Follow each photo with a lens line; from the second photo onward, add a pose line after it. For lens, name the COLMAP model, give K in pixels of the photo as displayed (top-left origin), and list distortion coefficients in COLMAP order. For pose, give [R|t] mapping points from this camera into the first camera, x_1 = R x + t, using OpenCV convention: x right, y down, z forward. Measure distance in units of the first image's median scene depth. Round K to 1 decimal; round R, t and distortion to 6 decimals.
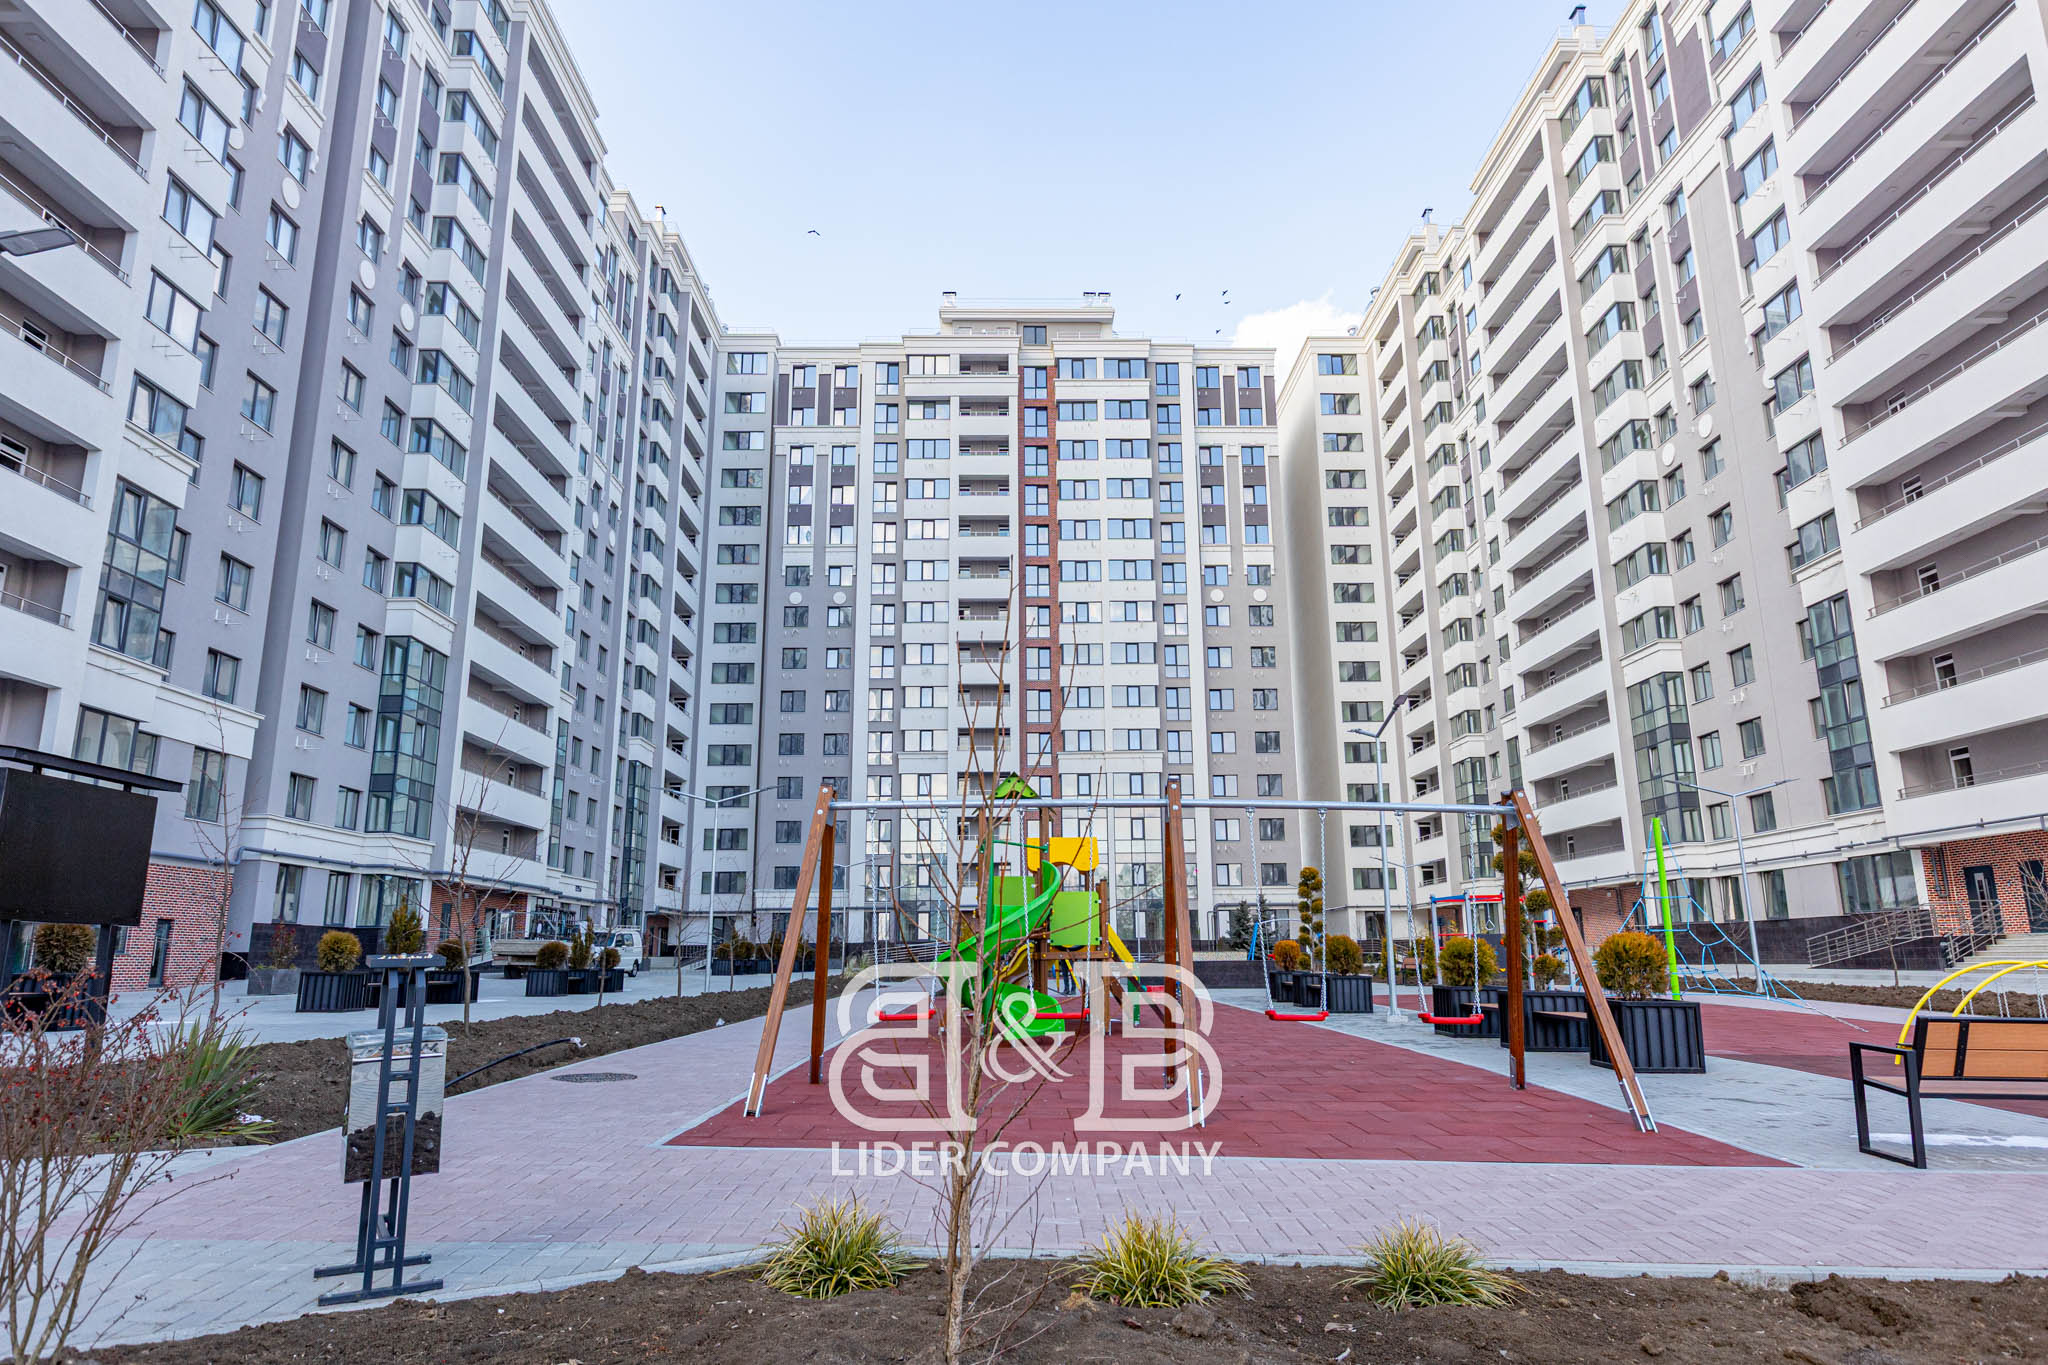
lens RADIAL K [[1244.6, 0, 1025.4], [0, 1244.6, 674.1], [0, 0, 1]] dist [-0.002365, -0.000978]
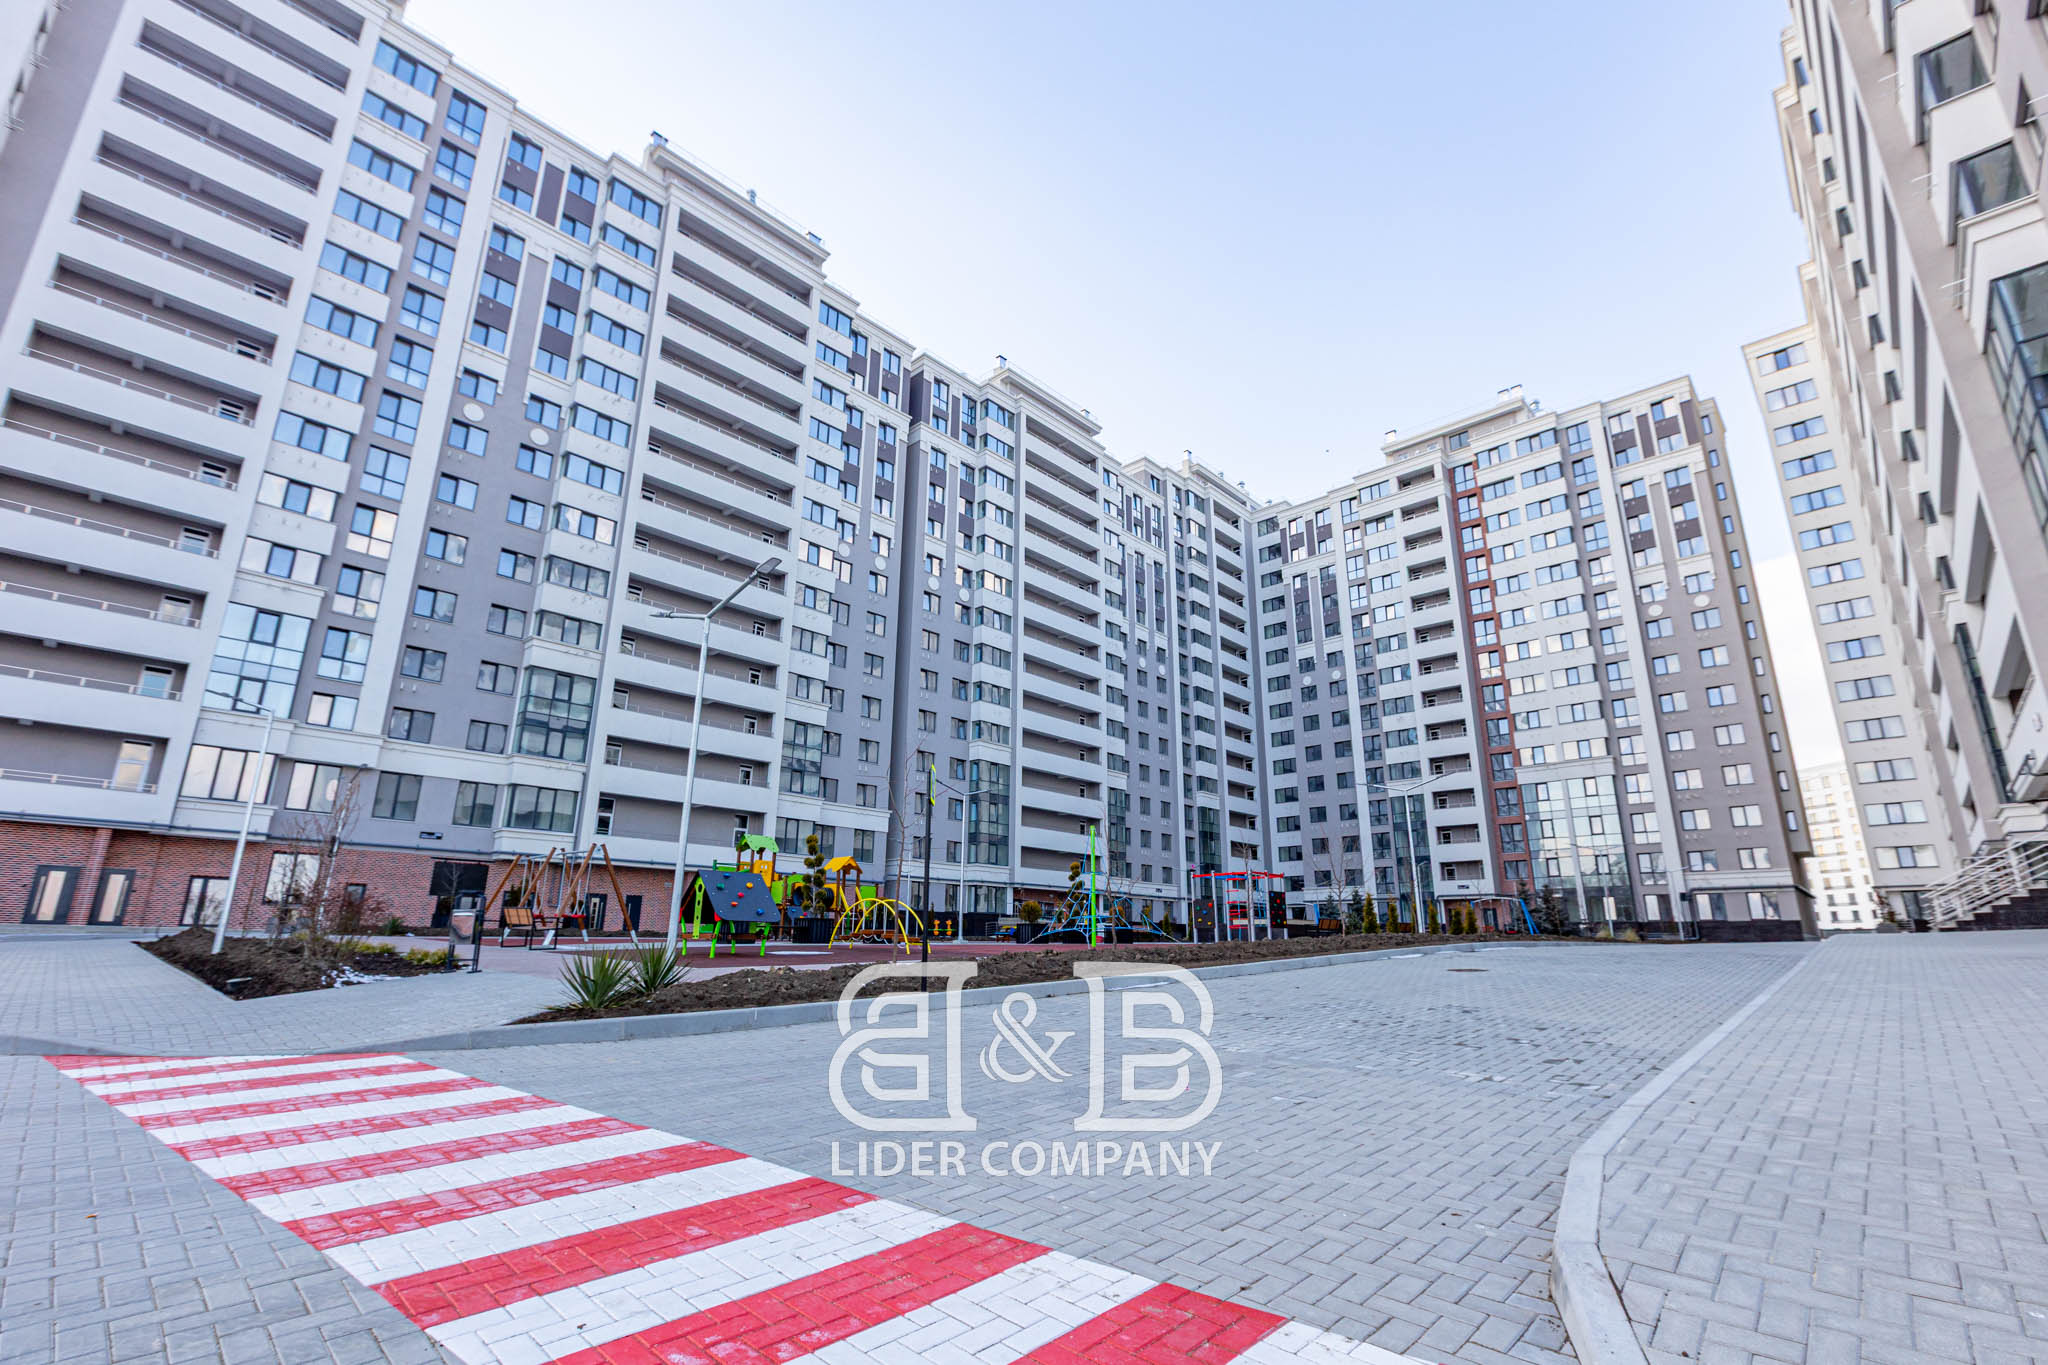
lens RADIAL K [[924.4, 0, 1024.0], [0, 924.4, 682.5], [0, 0, 1]] dist [0.001003, -0.000001]
pose [[0.718380, -0.179350, -0.672133, 0.290096], [0.142797, 0.983637, -0.109848, 0.010637], [0.680837, -0.017066, 0.732236, 0.004391]]
